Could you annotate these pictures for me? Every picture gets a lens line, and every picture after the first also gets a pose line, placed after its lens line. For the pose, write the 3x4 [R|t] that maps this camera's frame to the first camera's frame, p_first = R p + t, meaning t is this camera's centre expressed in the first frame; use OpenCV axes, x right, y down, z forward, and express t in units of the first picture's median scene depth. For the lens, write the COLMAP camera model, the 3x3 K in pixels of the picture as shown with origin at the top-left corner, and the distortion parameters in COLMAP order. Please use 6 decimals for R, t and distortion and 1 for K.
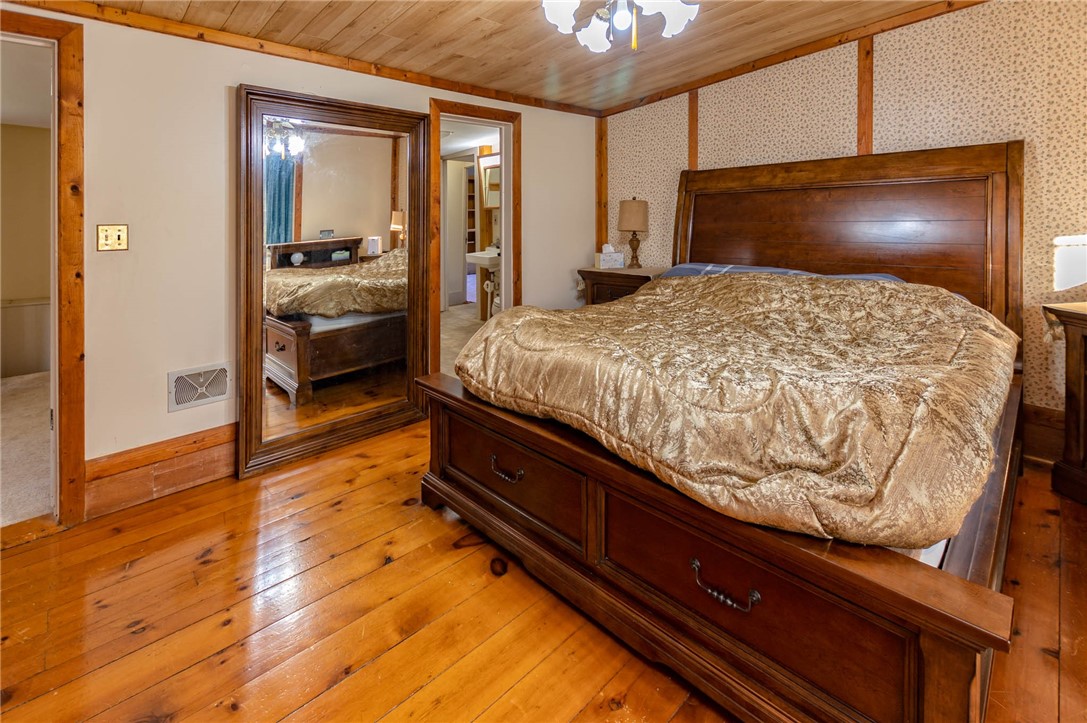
lens RADIAL K [[454.3, 0, 546.4], [0, 454.3, 339.7], [0, 0, 1]] dist [-0.000304, -0.000268]
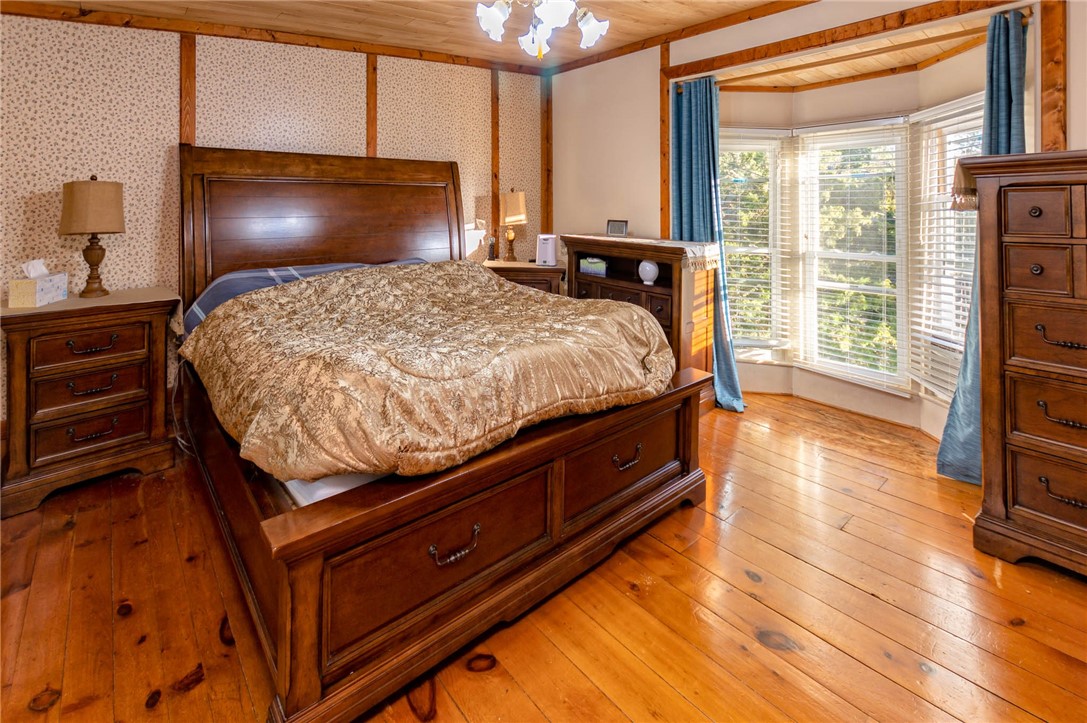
lens RADIAL K [[504.3, 0, 543.5], [0, 504.3, 361.5], [0, 0, 1]] dist [-0.012065, 0.000504]
pose [[0.057836, -0.274302, 0.959903, -0.662144], [0.255063, 0.933661, 0.251435, -0.141571], [-0.965193, 0.230294, 0.123964, 0.572938]]
